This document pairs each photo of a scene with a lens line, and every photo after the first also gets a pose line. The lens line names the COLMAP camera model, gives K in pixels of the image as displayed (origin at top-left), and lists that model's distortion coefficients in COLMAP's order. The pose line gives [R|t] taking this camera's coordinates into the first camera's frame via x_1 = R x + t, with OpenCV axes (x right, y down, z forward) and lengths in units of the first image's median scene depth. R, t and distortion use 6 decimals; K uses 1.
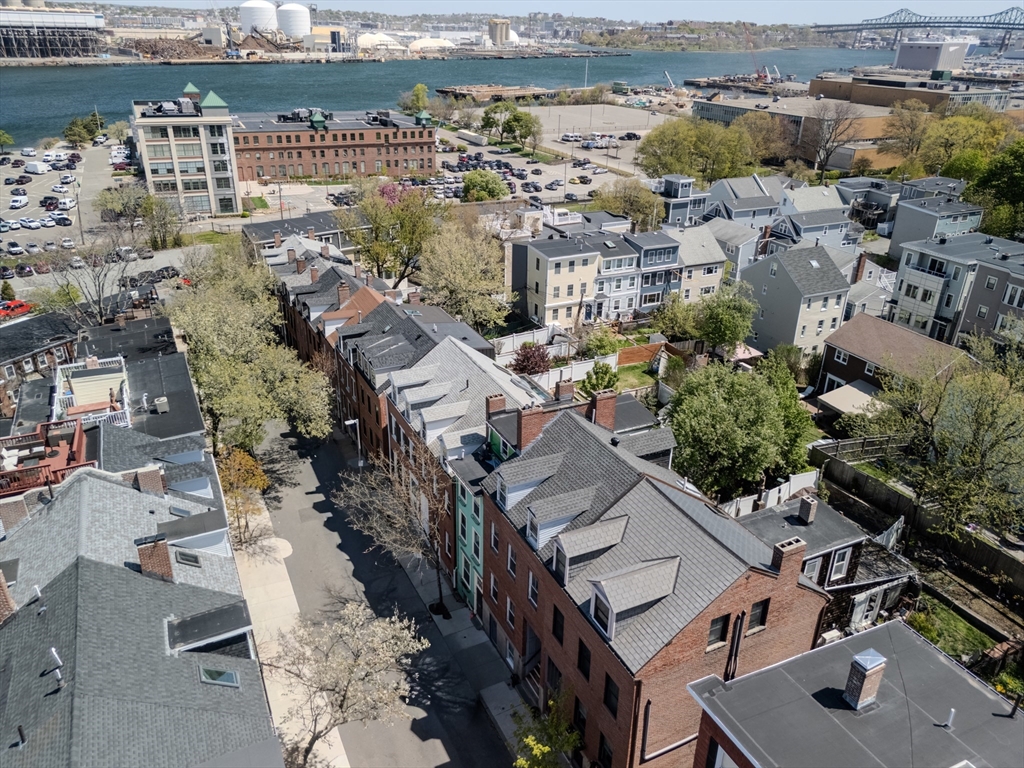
lens RADIAL K [[758.0, 0, 509.7], [0, 758.0, 381.9], [0, 0, 1]] dist [0.043681, -0.043021]
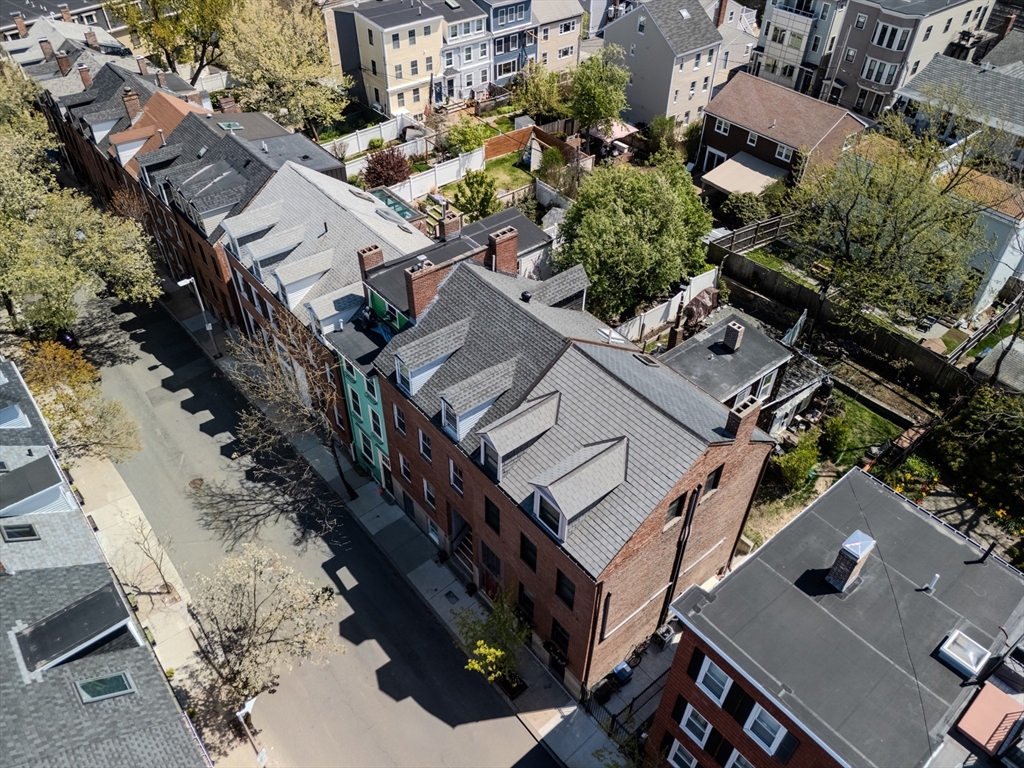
lens RADIAL K [[758.0, 0, 514.8], [0, 758.0, 385.2], [0, 0, 1]] dist [0.043681, -0.043021]
pose [[0.971479, -0.162463, 0.172724, -0.026516], [0.102631, 0.944731, 0.311367, -0.067804], [-0.213763, -0.284760, 0.934461, 0.134845]]
